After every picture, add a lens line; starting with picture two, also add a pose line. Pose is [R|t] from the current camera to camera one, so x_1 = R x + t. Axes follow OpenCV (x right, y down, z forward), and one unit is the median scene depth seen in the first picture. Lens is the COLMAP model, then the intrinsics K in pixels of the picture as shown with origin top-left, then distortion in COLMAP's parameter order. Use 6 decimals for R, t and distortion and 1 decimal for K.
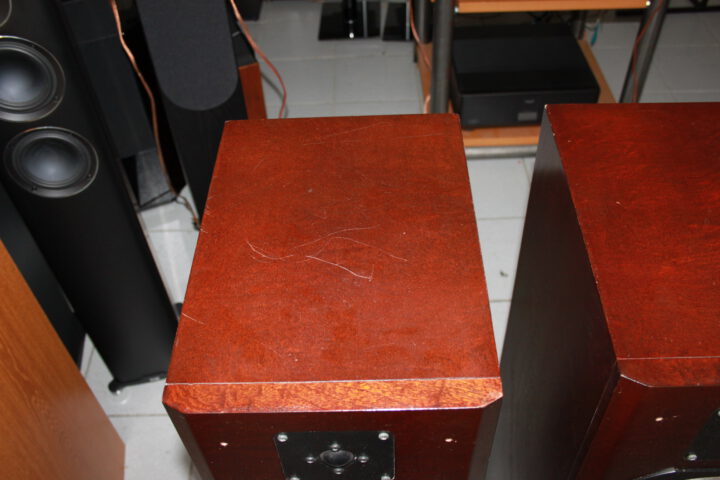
lens RADIAL K [[700.1, 0, 360.0], [0, 700.1, 240.0], [0, 0, 1]] dist [-0.129365, 0.137478]
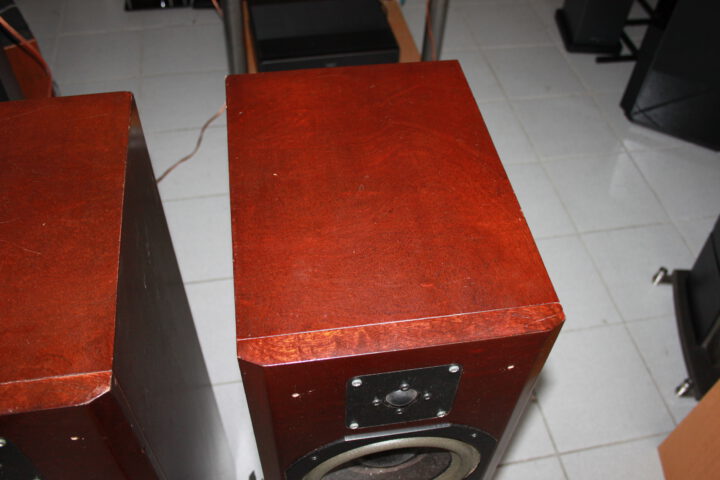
lens RADIAL K [[700.1, 0, 360.0], [0, 700.1, 240.0], [0, 0, 1]] dist [-0.129365, 0.137478]
pose [[0.982553, -0.082830, 0.166522, 0.342766], [0.074523, 0.995672, 0.055535, -0.008436], [-0.170401, -0.042156, 0.984473, 0.005799]]
